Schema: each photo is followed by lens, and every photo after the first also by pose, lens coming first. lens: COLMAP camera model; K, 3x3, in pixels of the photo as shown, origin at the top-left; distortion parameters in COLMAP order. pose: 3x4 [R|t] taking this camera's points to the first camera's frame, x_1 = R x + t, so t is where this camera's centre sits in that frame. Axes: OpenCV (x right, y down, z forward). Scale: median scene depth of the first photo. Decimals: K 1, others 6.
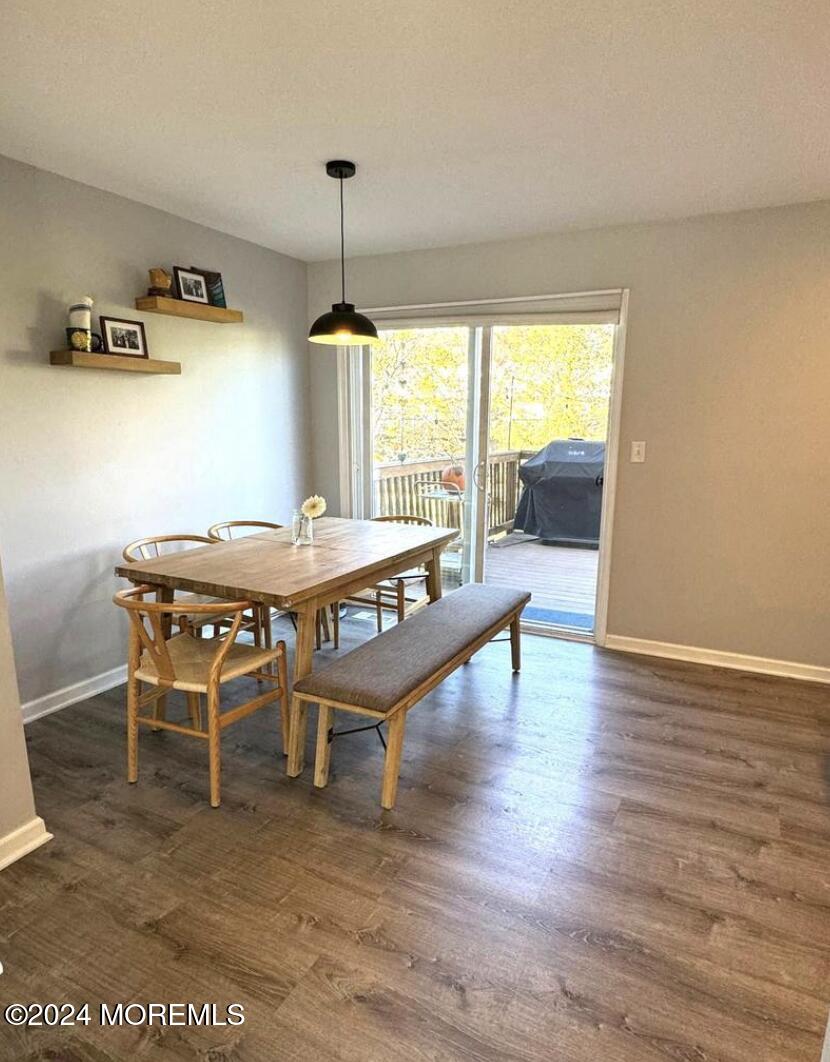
lens RADIAL K [[660.8, 0, 412.2], [0, 660.8, 537.5], [0, 0, 1]] dist [0.005131, -0.000417]
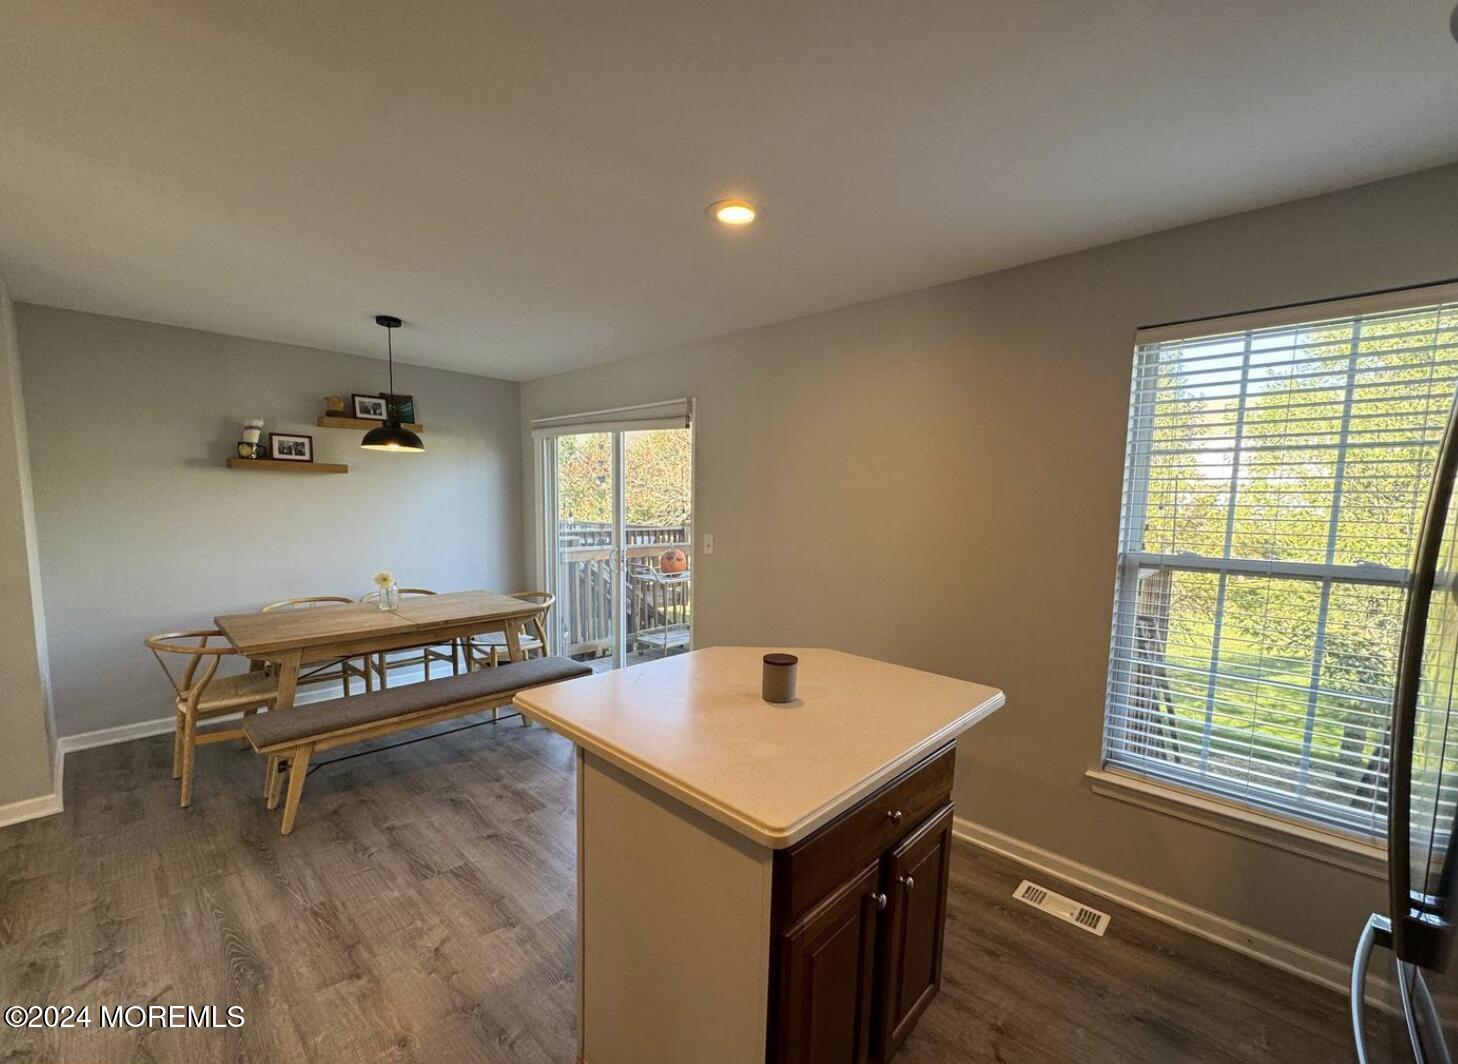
lens RADIAL K [[601.2, 0, 725.4], [0, 601.2, 544.6], [0, 0, 1]] dist [-0.002672, 0.000285]
pose [[0.959946, 0.036058, -0.277855, 0.727692], [-0.065047, 0.993270, -0.095827, -0.041936], [0.272530, 0.110063, 0.955831, 0.083780]]
